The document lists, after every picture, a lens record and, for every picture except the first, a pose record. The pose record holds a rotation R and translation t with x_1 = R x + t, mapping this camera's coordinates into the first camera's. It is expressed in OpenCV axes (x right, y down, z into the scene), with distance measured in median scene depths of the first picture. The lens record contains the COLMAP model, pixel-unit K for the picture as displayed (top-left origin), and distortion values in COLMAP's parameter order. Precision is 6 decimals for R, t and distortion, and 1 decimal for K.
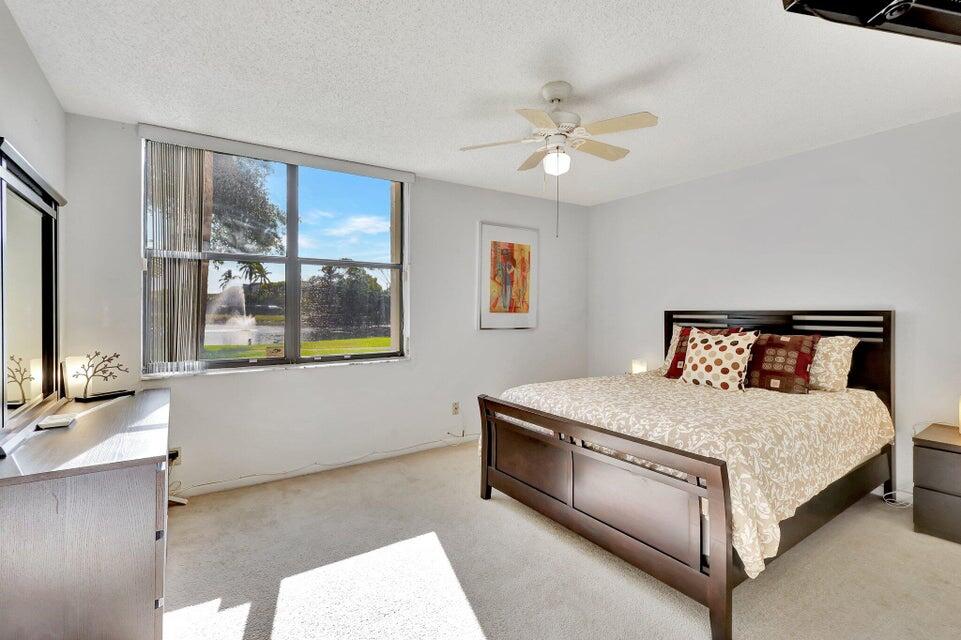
lens RADIAL K [[444.3, 0, 481.5], [0, 444.3, 313.1], [0, 0, 1]] dist [0.000655, 0.000256]
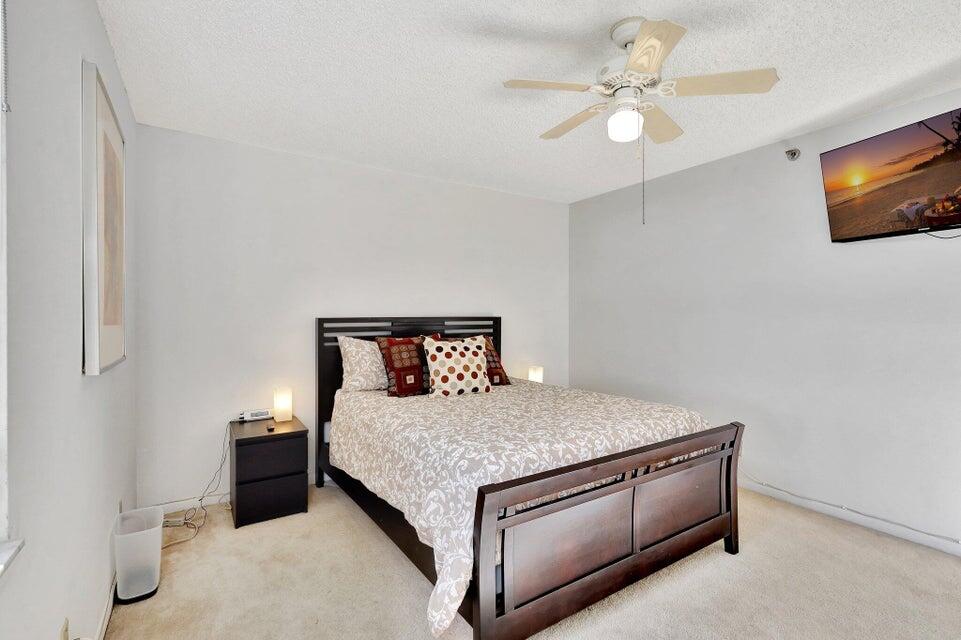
lens RADIAL K [[444.3, 0, 483.9], [0, 444.3, 320.7], [0, 0, 1]] dist [0.000655, 0.000256]
pose [[0.021499, -0.006548, 0.999747, -0.443318], [0.011792, 0.999911, 0.006296, -0.002507], [-0.999699, 0.011654, 0.021574, 0.891857]]
